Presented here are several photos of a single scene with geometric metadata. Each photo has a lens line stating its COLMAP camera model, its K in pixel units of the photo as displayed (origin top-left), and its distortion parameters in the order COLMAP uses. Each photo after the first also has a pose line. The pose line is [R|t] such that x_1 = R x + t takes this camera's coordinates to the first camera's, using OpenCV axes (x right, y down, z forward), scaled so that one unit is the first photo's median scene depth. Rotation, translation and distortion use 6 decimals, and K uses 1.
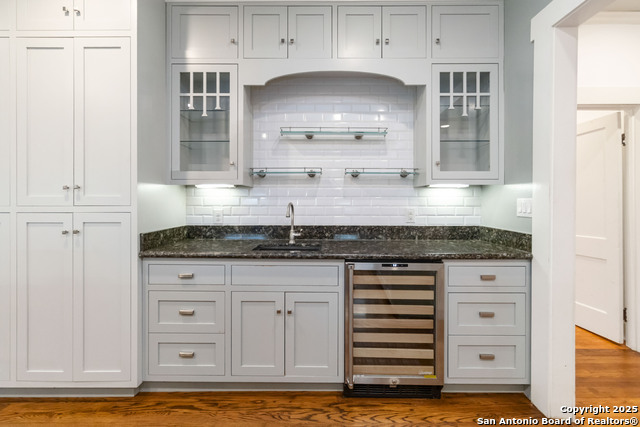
lens RADIAL K [[305.2, 0, 318.8], [0, 305.2, 204.5], [0, 0, 1]] dist [-0.002591, 0.002343]
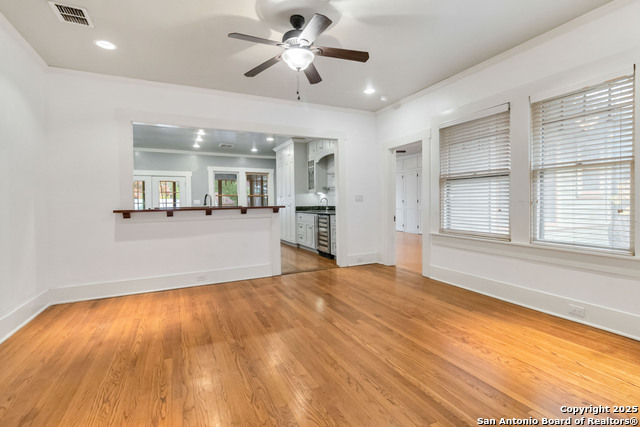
lens RADIAL K [[305.2, 0, 320.8], [0, 305.2, 204.9], [0, 0, 1]] dist [-0.002591, 0.002343]
pose [[0.429334, -0.003757, -0.903138, 2.760139], [0.008339, 0.999965, -0.000196, 0.066046], [0.903107, -0.007447, 0.429351, -0.380703]]
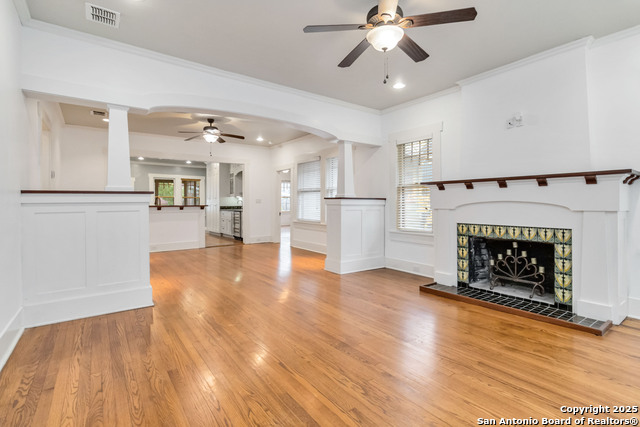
lens RADIAL K [[305.2, 0, 323.1], [0, 305.2, 200.7], [0, 0, 1]] dist [-0.002591, 0.002343]
pose [[0.602789, -0.013364, -0.797789, 4.302707], [0.001187, 0.999874, -0.015853, 0.074648], [0.797900, 0.008609, 0.602728, -0.745523]]
